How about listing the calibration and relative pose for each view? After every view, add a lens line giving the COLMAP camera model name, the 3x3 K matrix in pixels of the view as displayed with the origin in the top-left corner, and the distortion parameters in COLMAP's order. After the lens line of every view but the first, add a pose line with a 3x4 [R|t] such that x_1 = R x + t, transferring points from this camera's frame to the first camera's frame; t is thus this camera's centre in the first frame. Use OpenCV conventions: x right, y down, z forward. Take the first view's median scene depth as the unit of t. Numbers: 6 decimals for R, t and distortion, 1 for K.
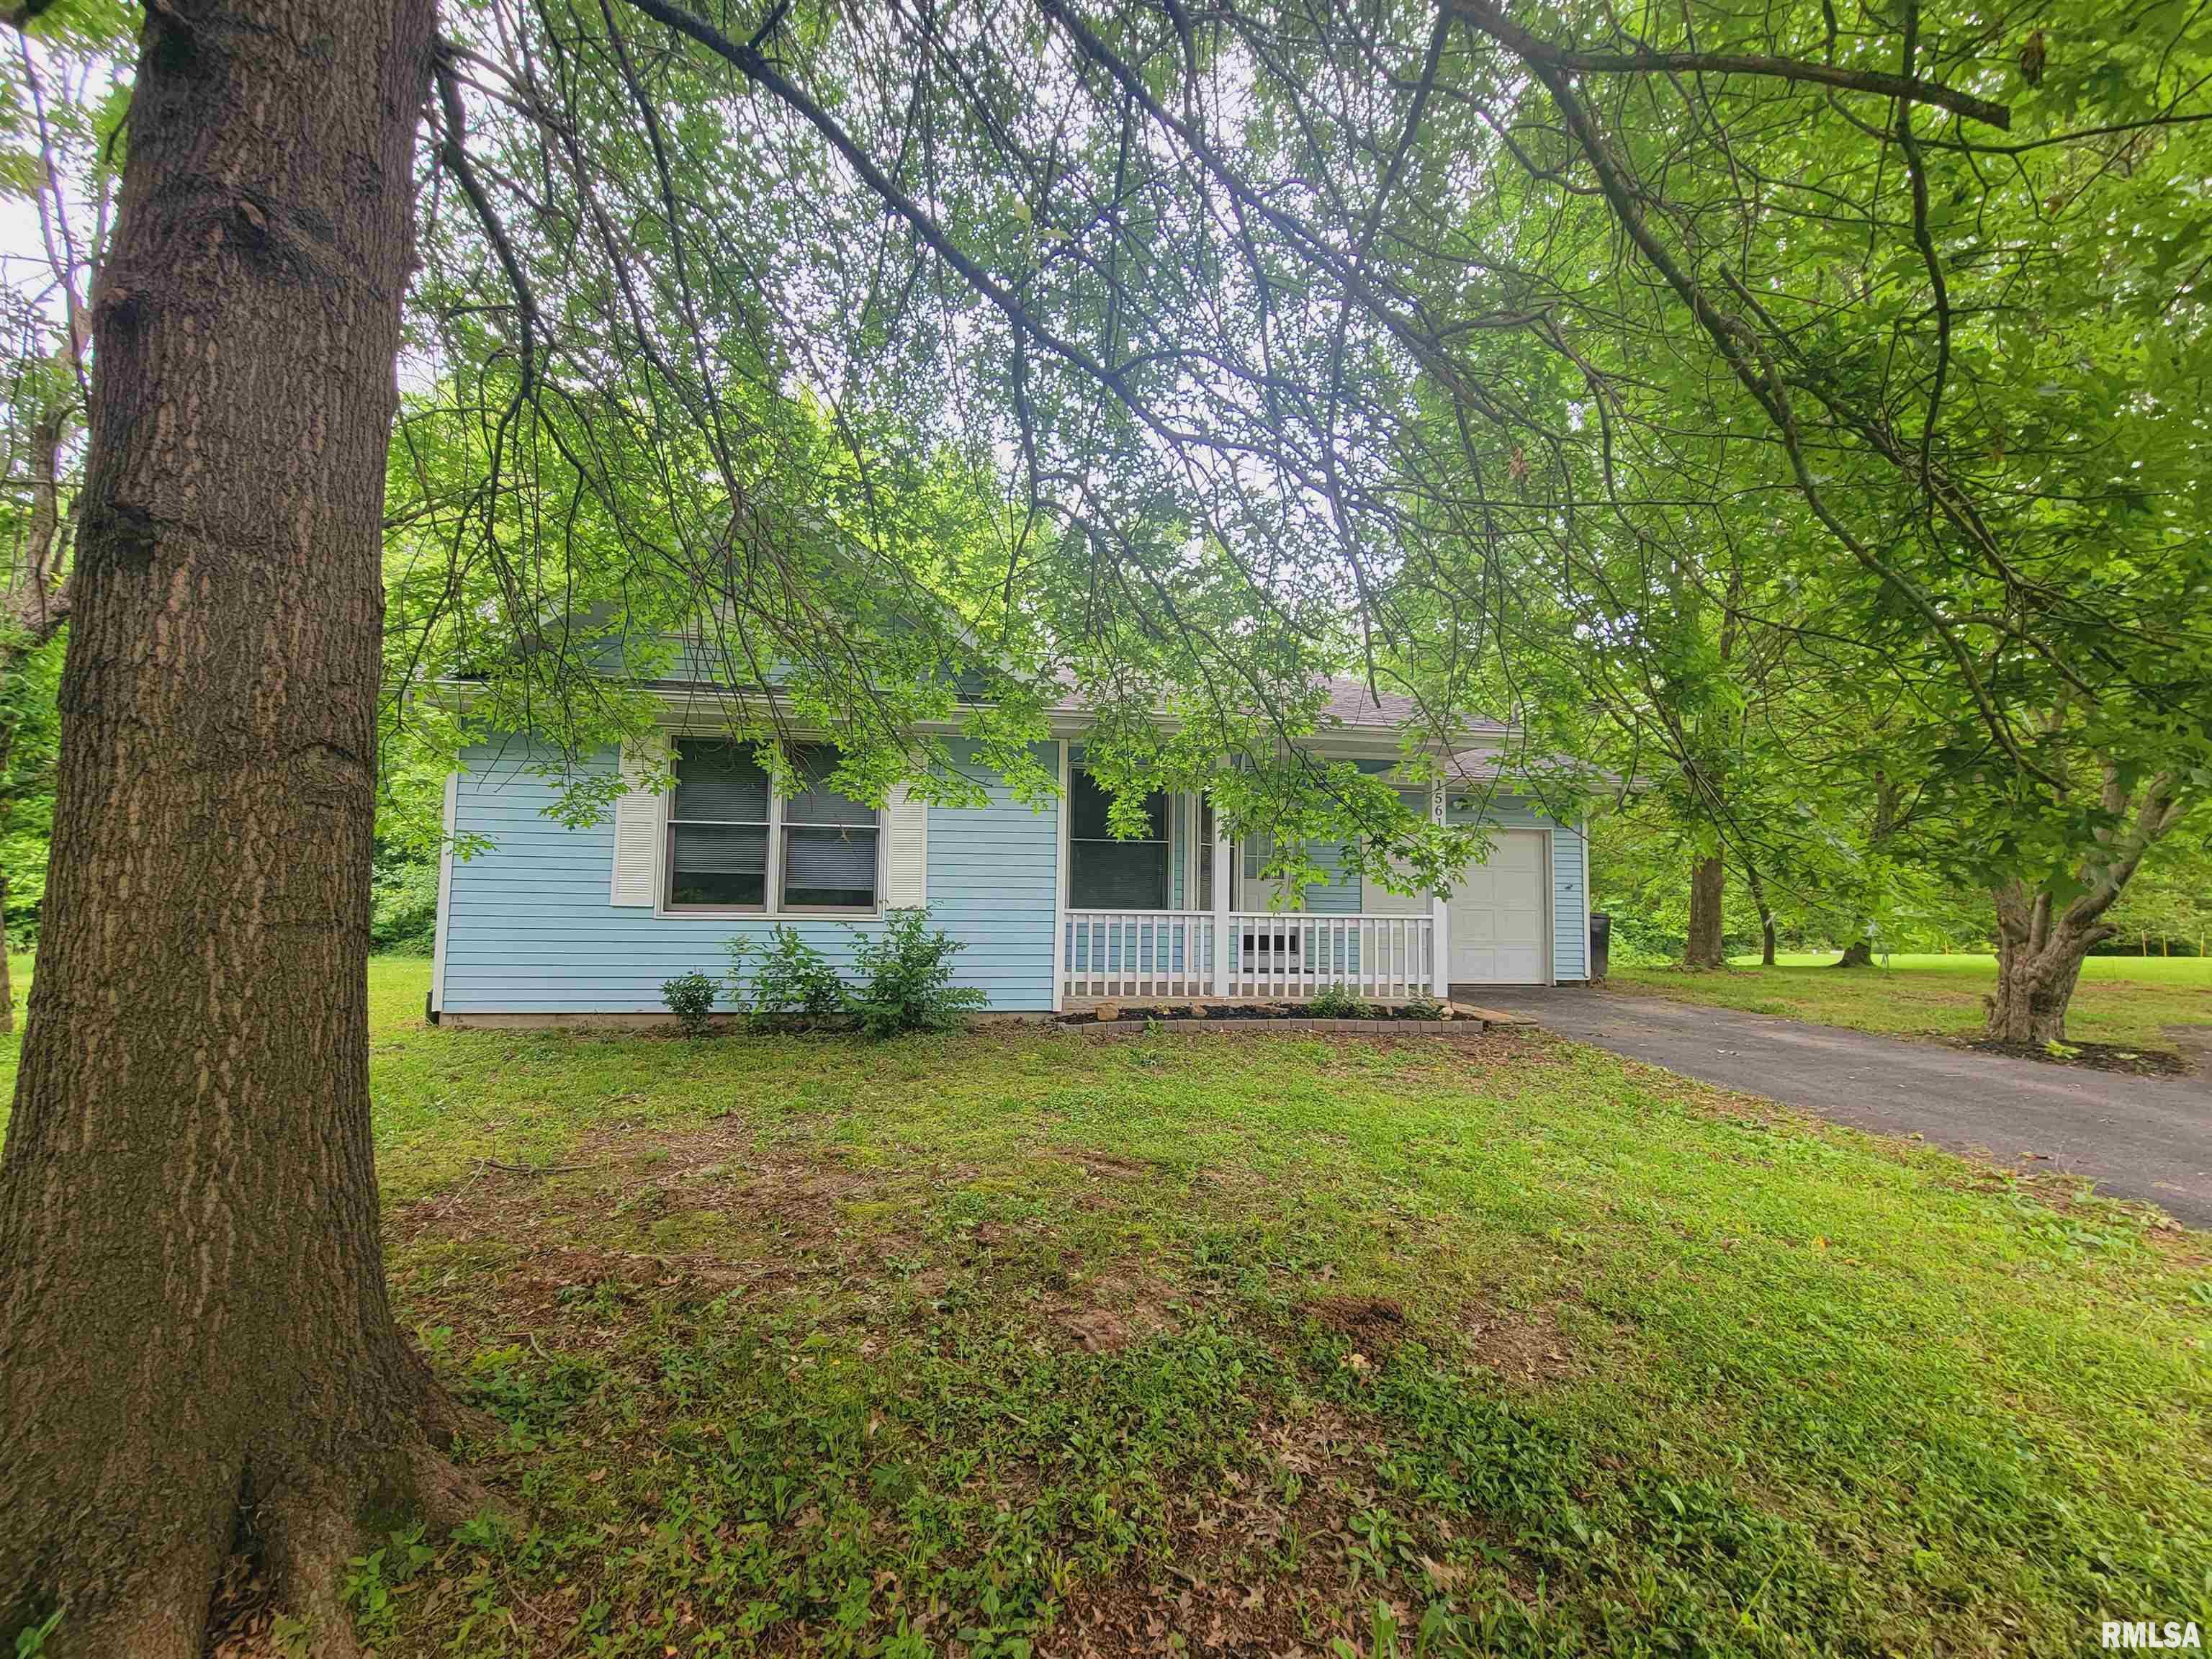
lens RADIAL K [[906.9, 0, 1101.4], [0, 906.9, 827.8], [0, 0, 1]] dist [-0.003201, -0.001110]
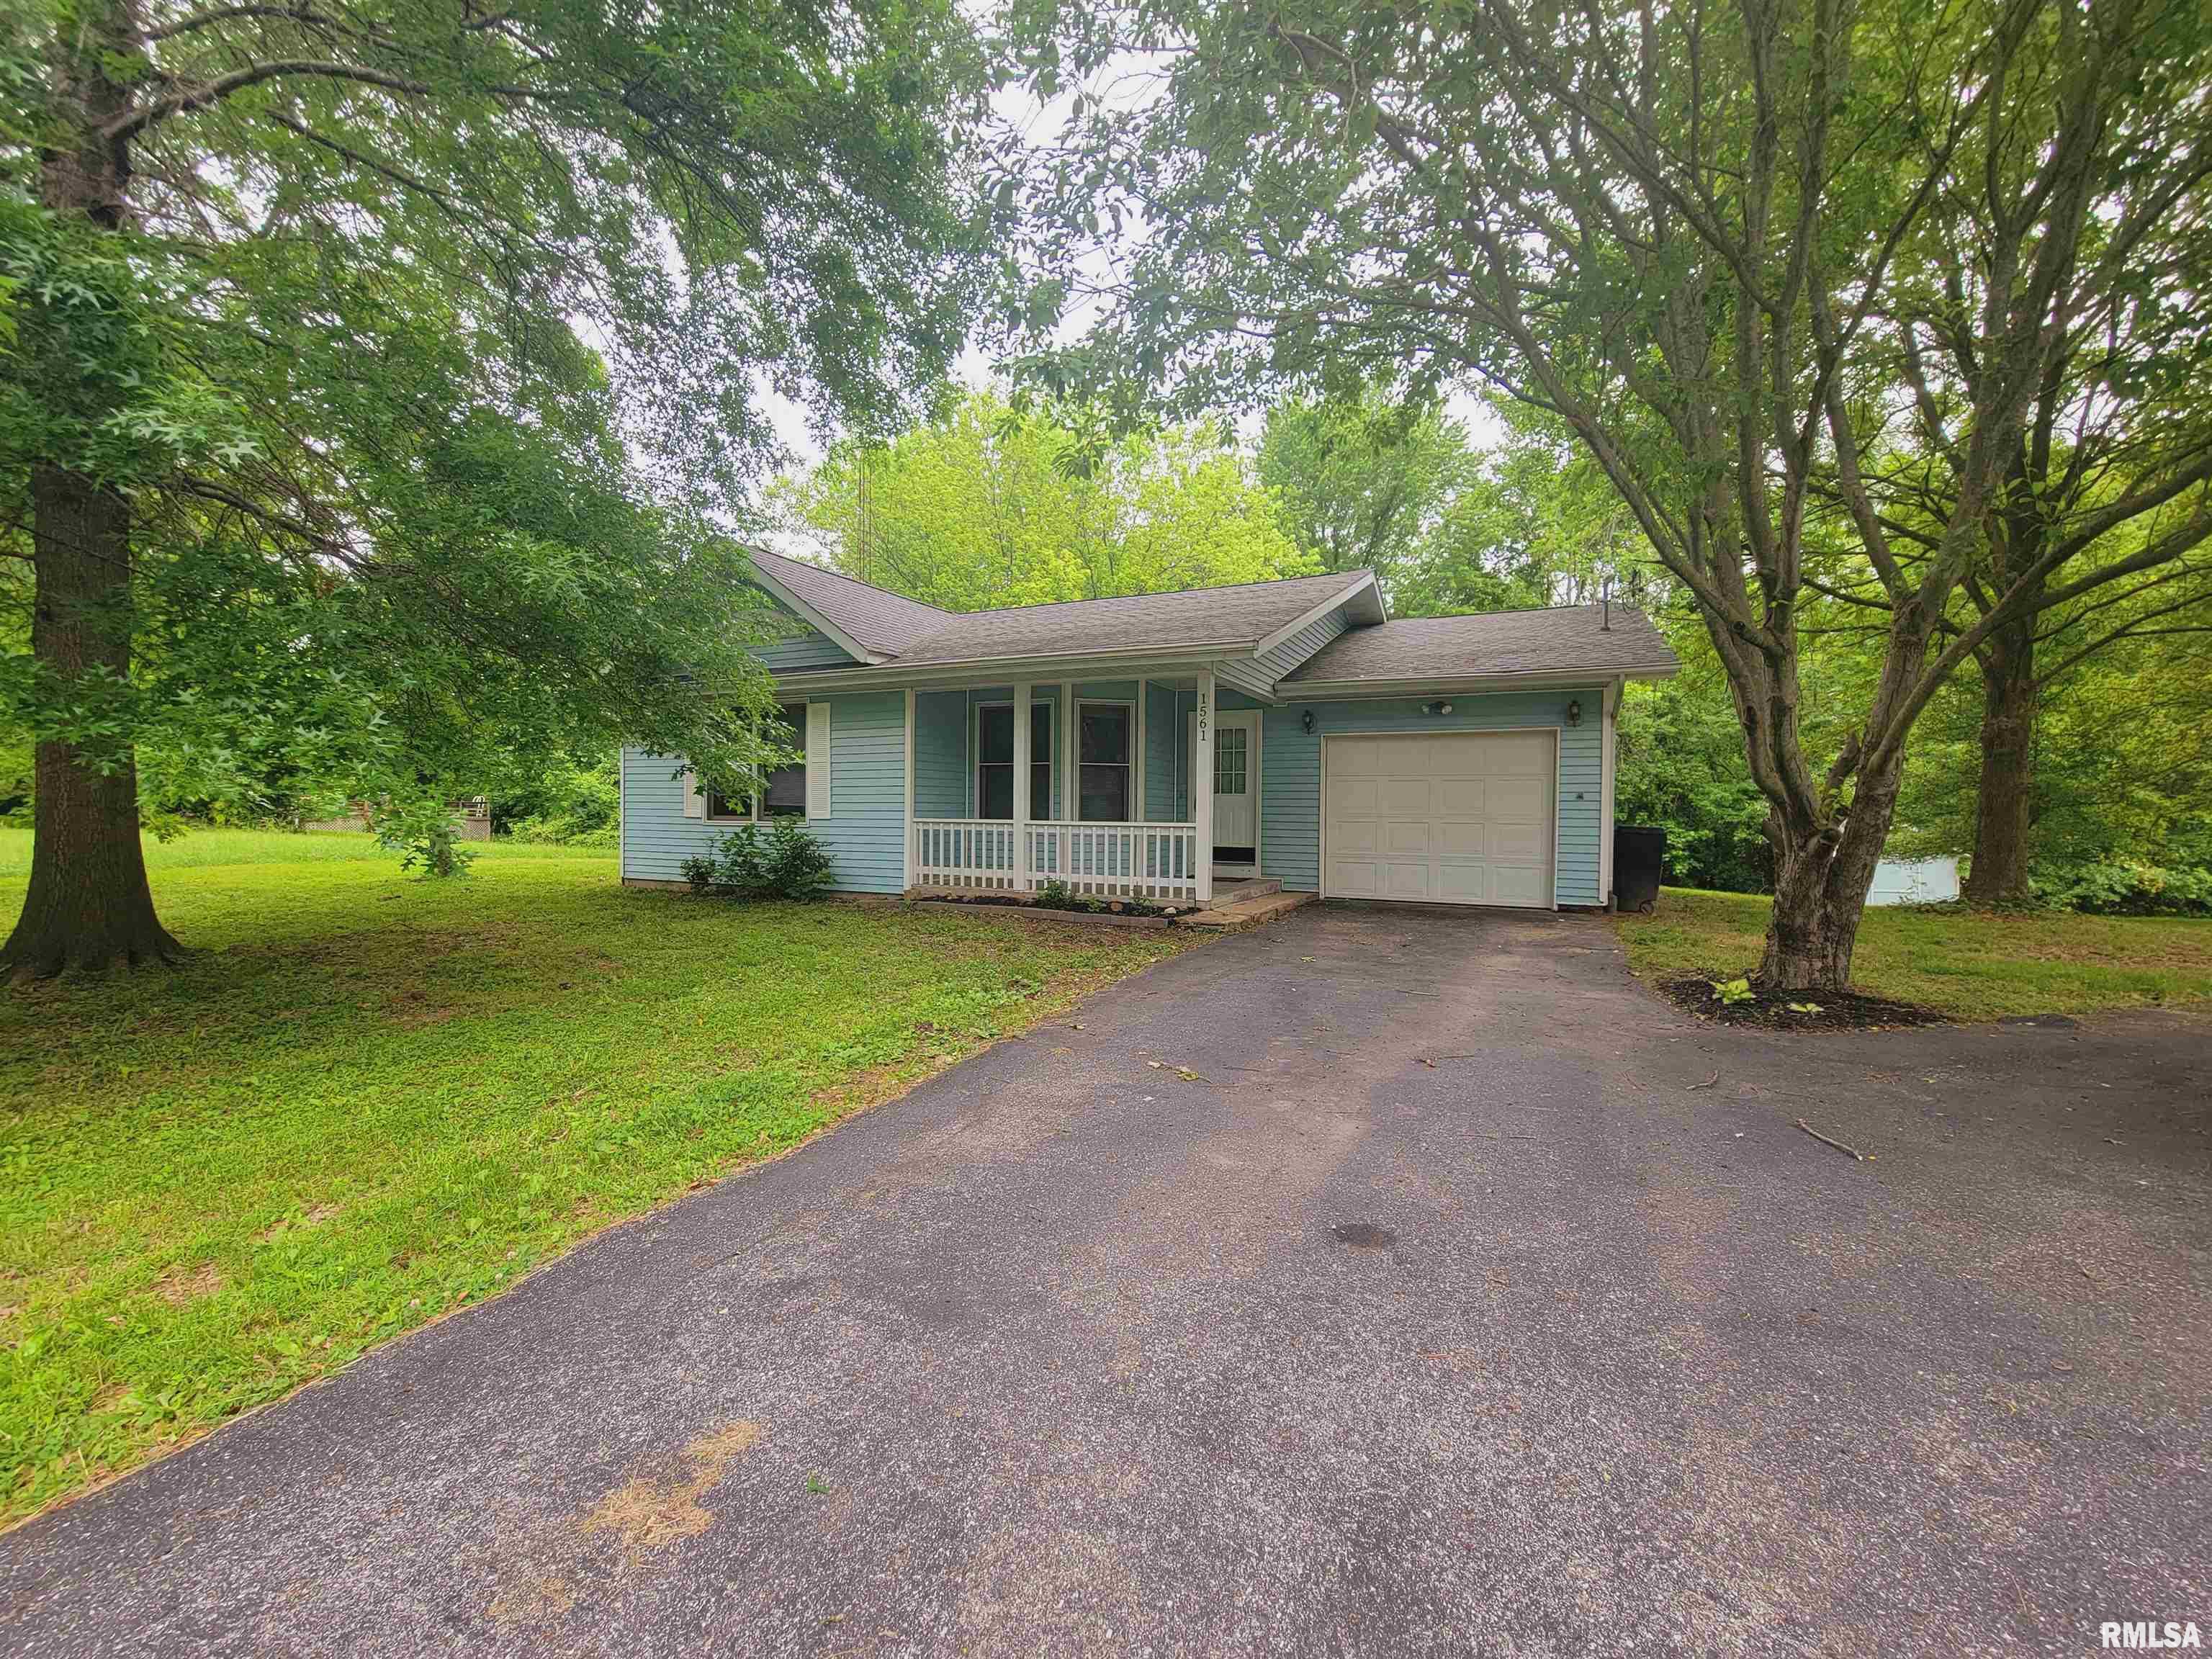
lens RADIAL K [[906.9, 0, 1101.4], [0, 906.9, 827.8], [0, 0, 1]] dist [-0.003201, -0.001110]
pose [[0.819347, 0.002963, -0.573290, 0.952725], [0.044663, 0.996618, 0.068983, 0.024423], [0.571555, -0.082126, 0.816444, 0.076456]]
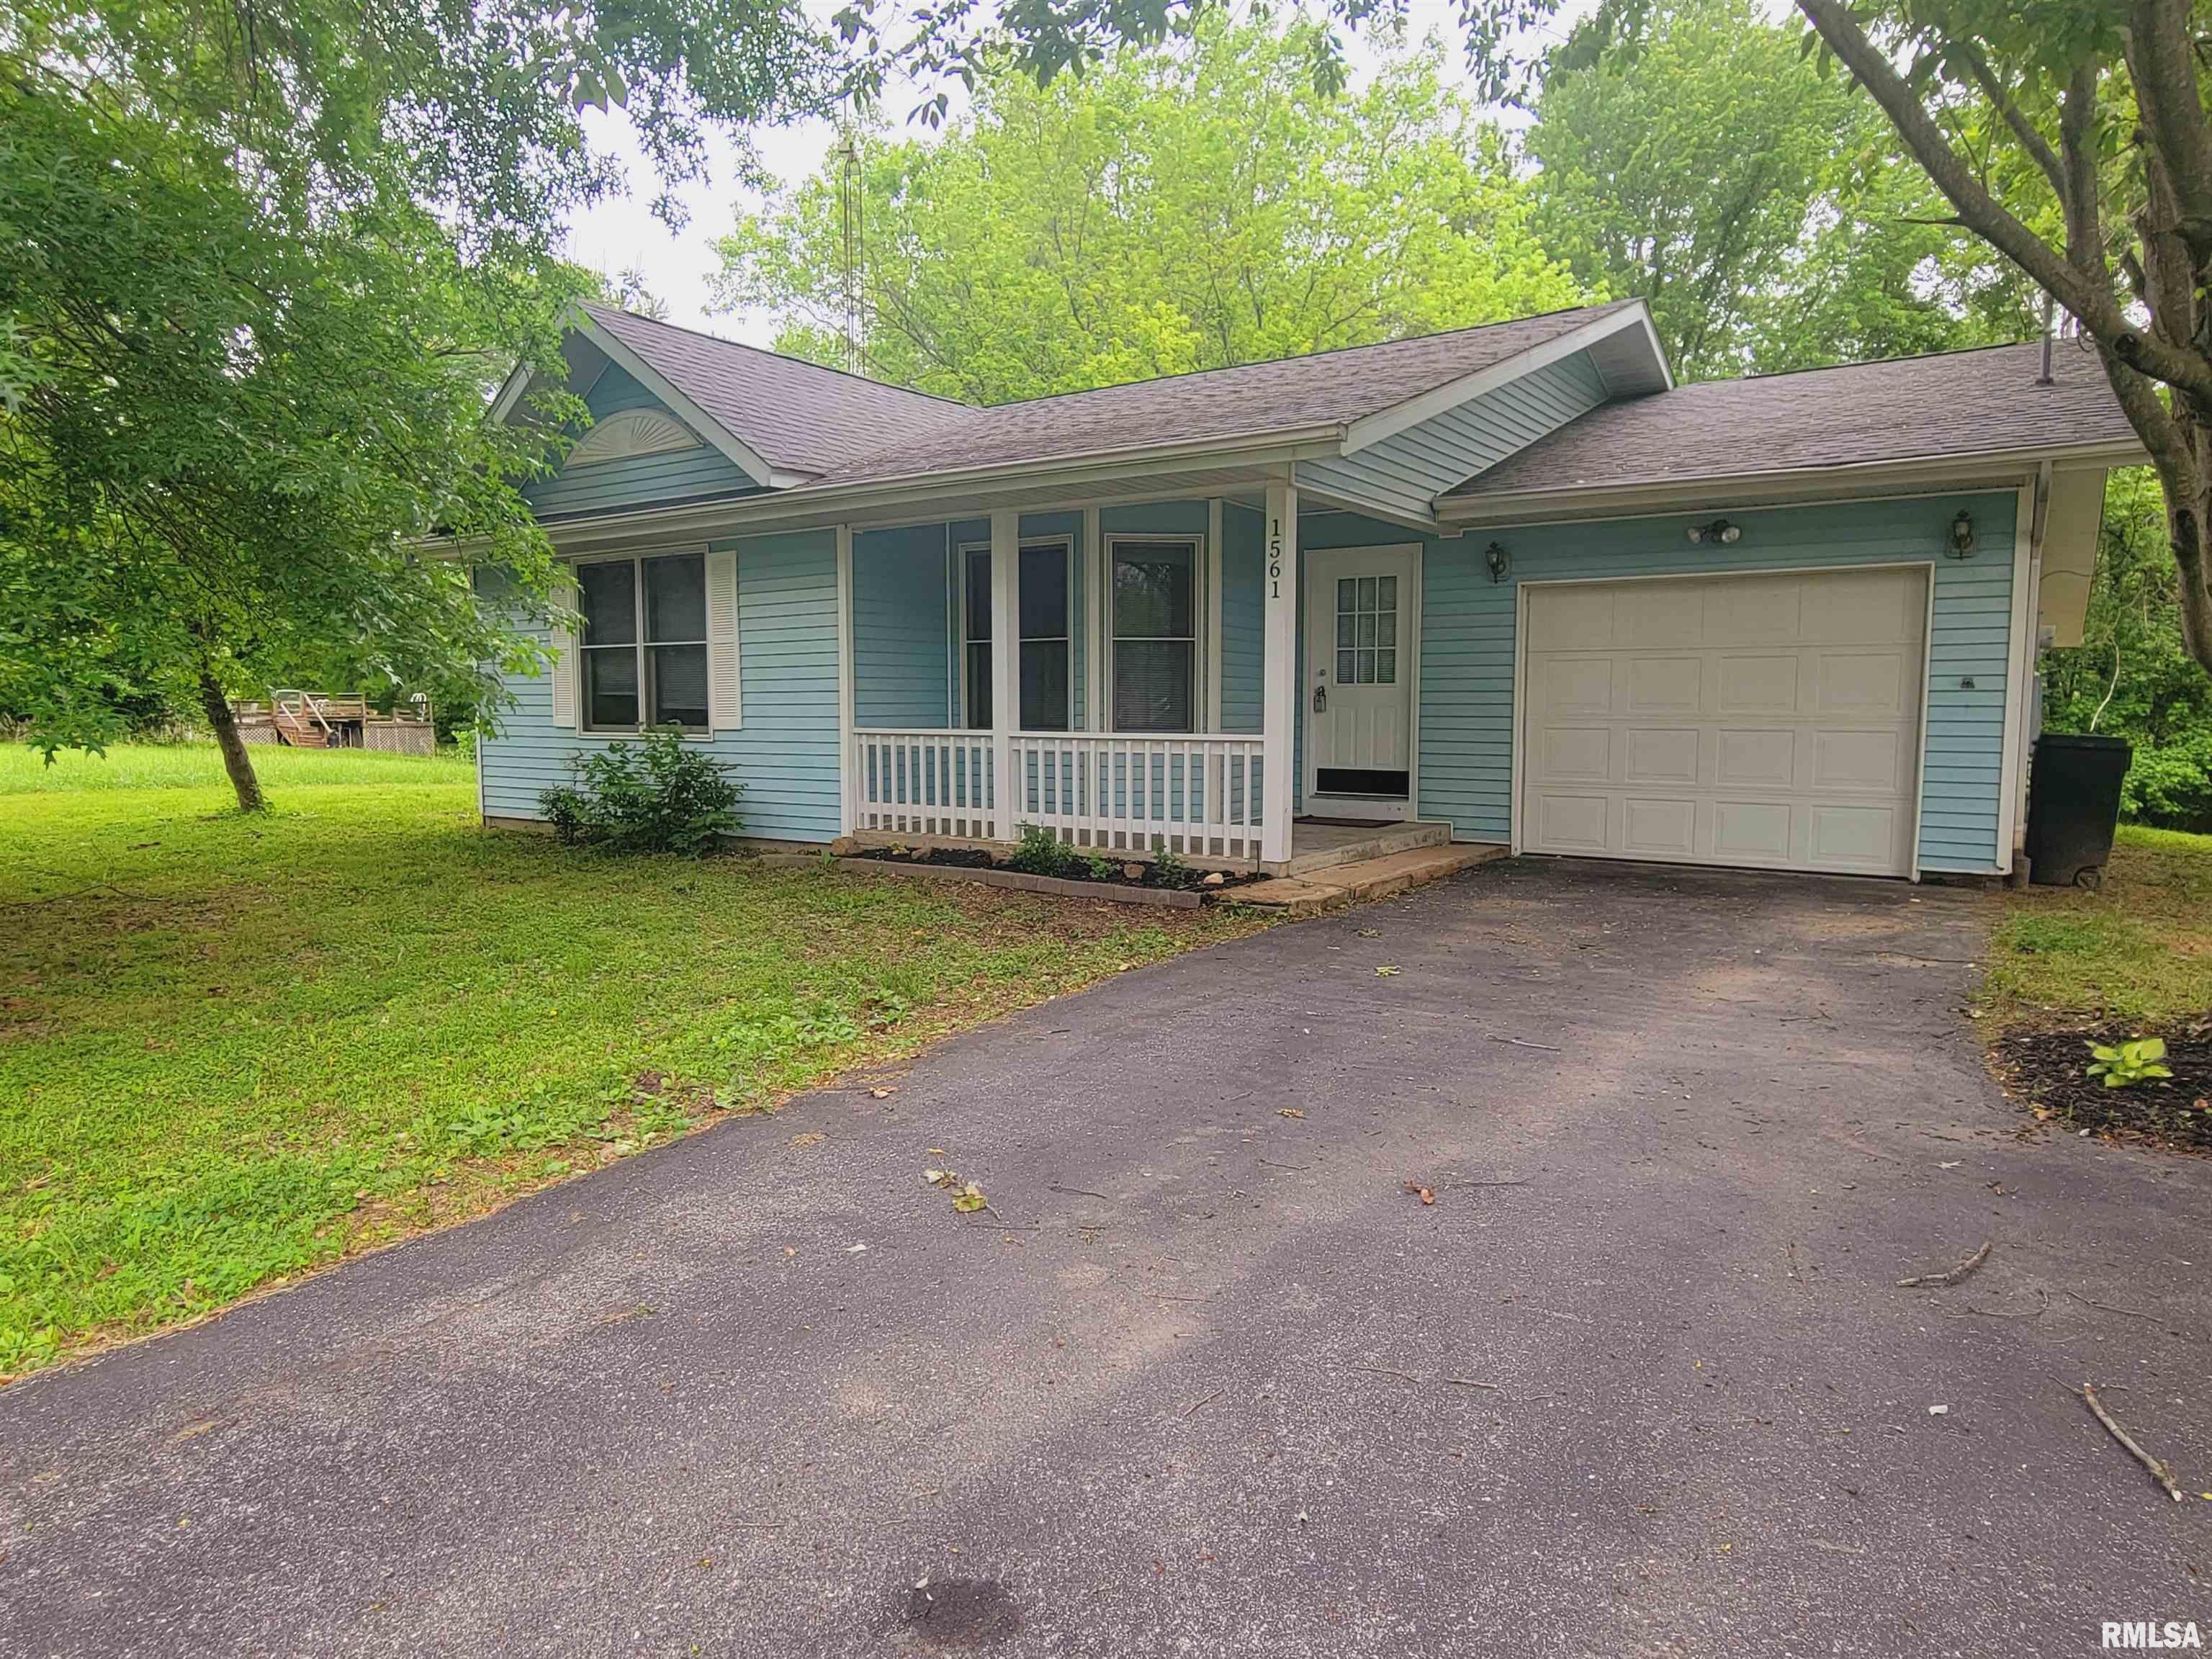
lens RADIAL K [[1341.6, 0, 1096.2], [0, 1341.6, 829.4], [0, 0, 1]] dist [0.000974, -0.002587]
pose [[0.721641, 0.049172, -0.690519, 1.017064], [0.060634, 0.989151, 0.133804, 0.028597], [0.689607, -0.138427, 0.710830, 0.244984]]
